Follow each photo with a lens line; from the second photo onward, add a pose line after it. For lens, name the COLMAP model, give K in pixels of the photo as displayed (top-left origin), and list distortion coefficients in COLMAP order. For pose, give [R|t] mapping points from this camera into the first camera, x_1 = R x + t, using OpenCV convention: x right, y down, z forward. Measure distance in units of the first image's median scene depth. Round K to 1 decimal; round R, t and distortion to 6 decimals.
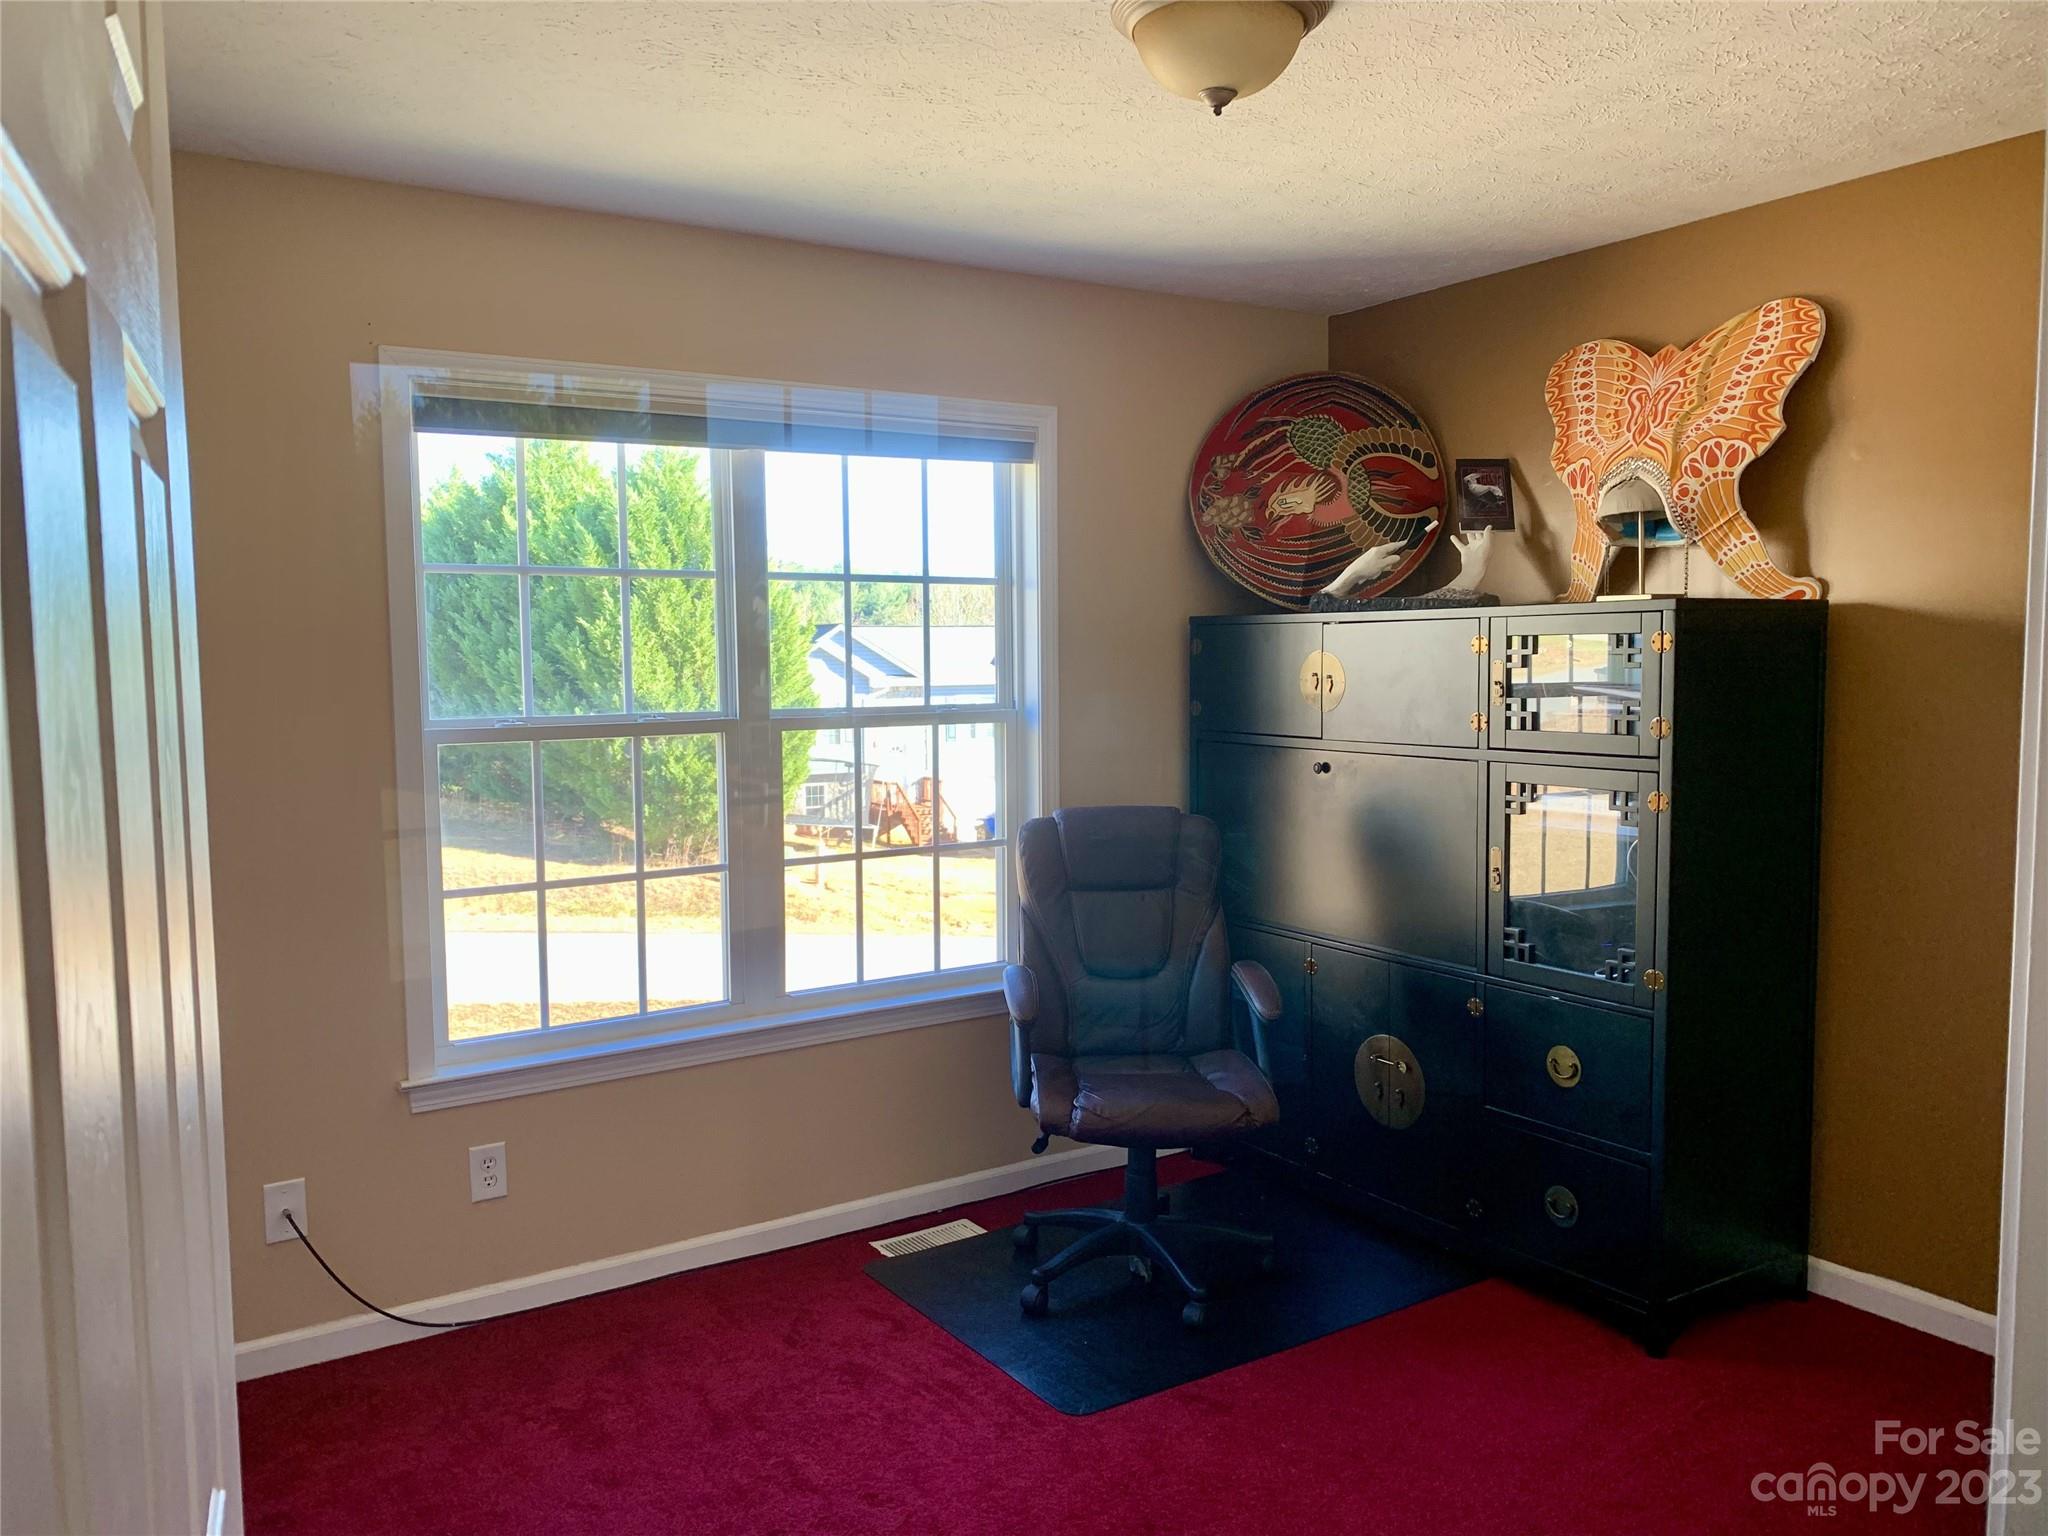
lens RADIAL K [[1557.2, 0, 1018.7], [0, 1557.2, 778.0], [0, 0, 1]] dist [0.048061, -0.063280]
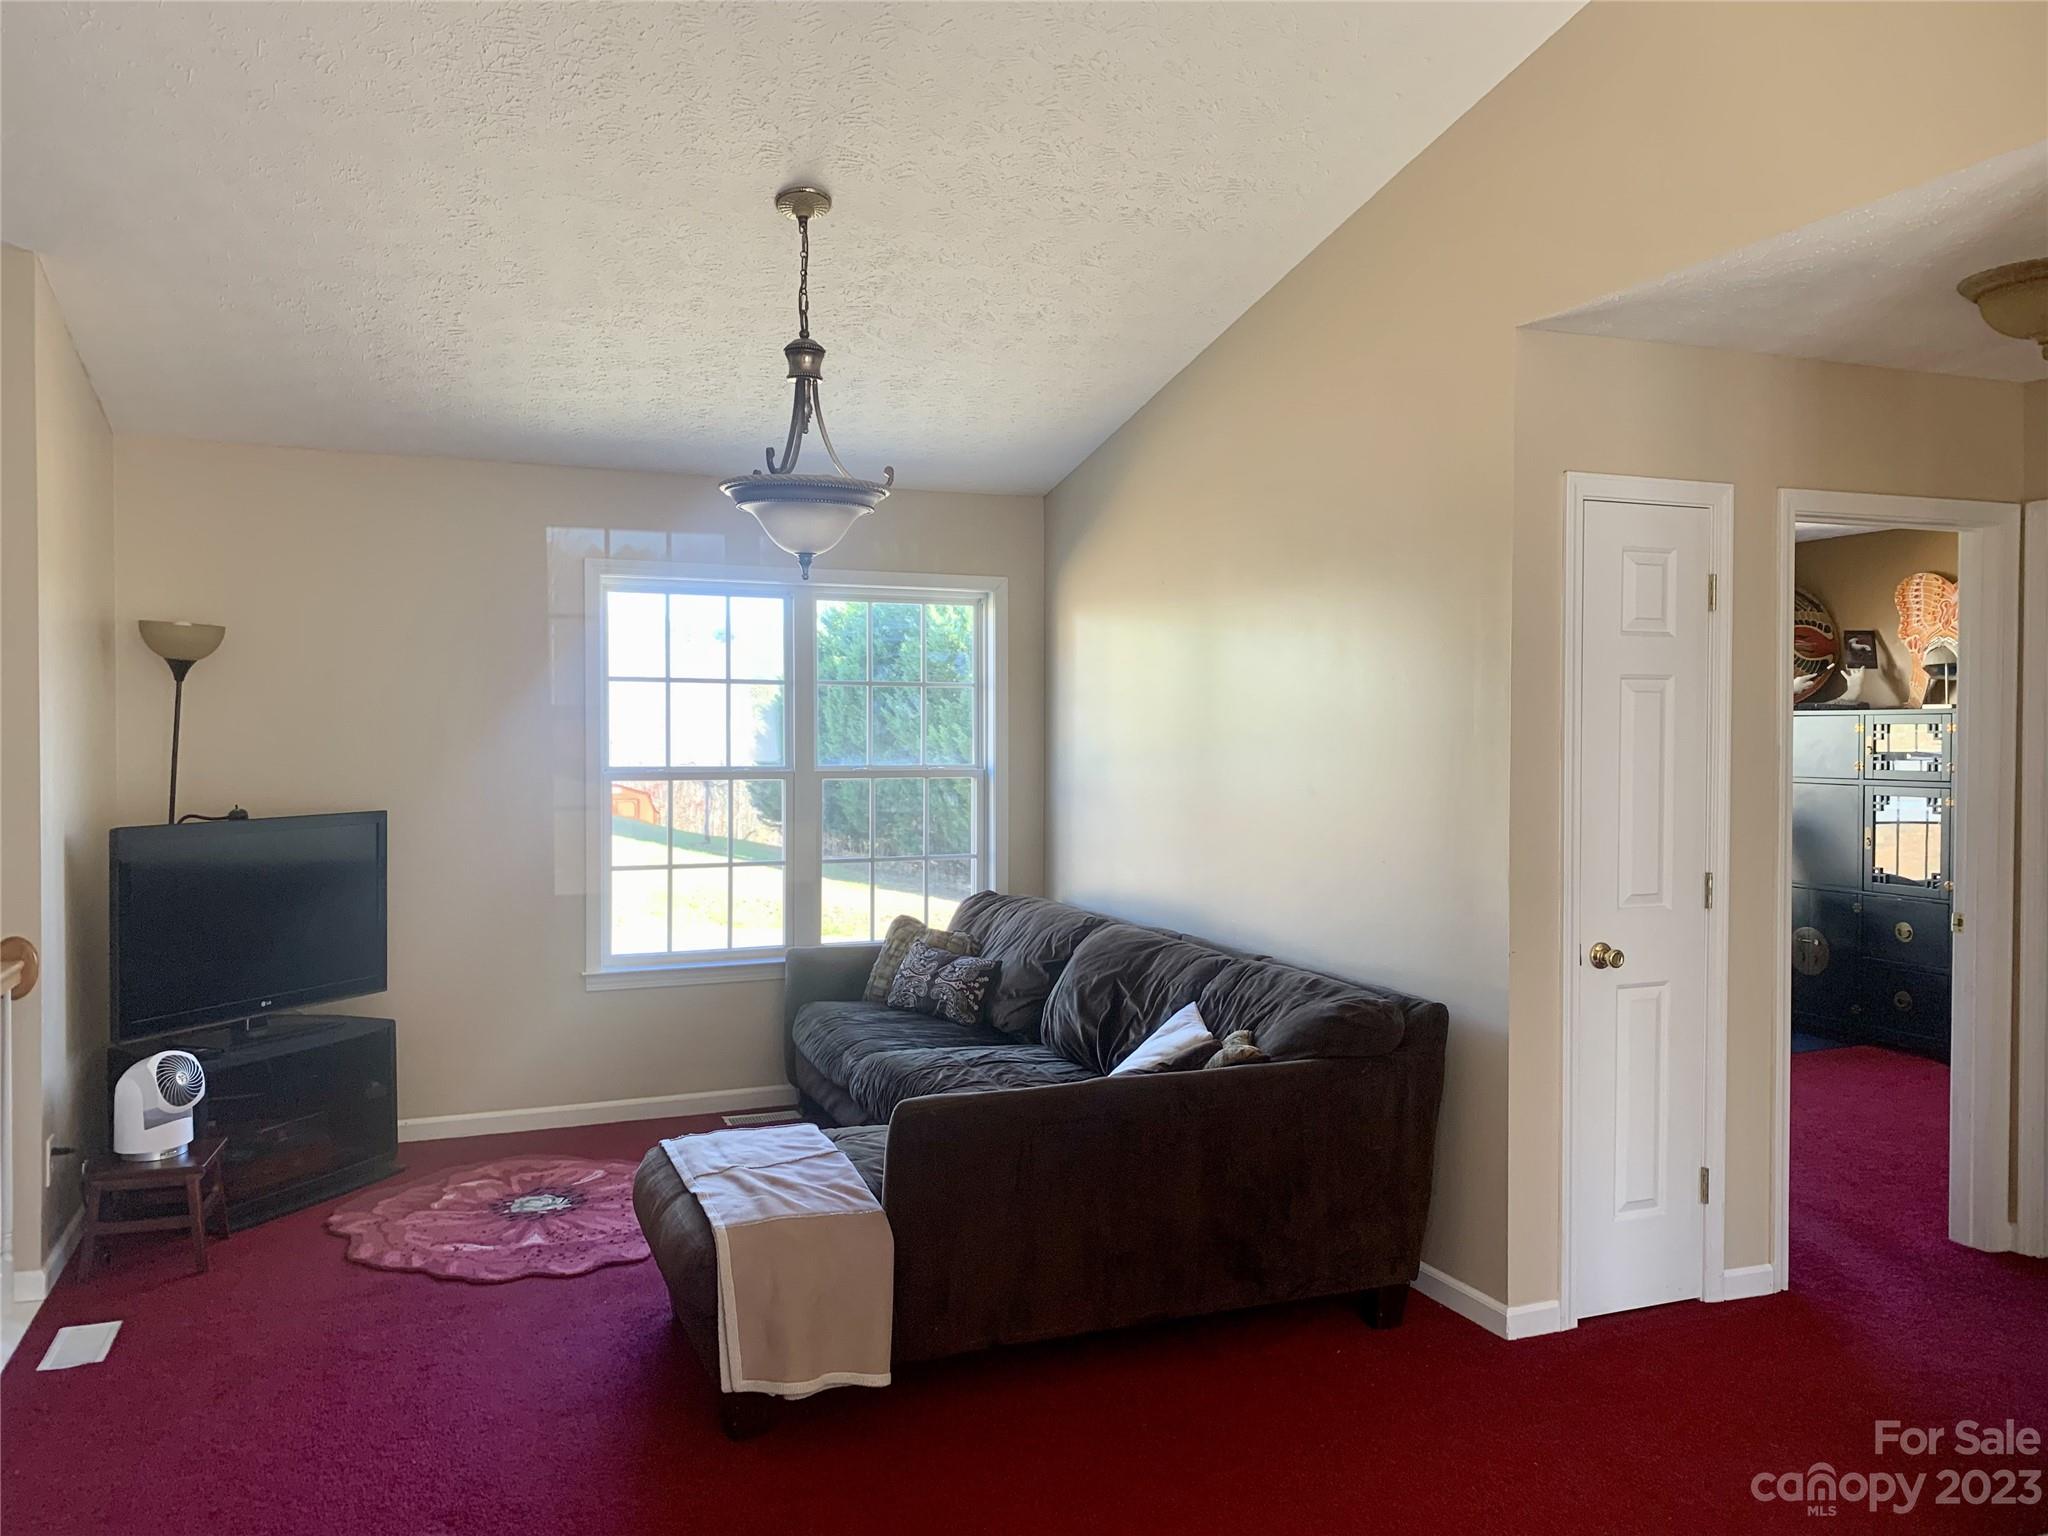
lens RADIAL K [[1557.2, 0, 1022.0], [0, 1557.2, 772.2], [0, 0, 1]] dist [0.048061, -0.063280]
pose [[0.981207, 0.016183, -0.192281, -0.353683], [-0.026729, 0.998270, -0.052377, 0.100447], [0.191100, 0.056532, 0.979941, -1.123225]]
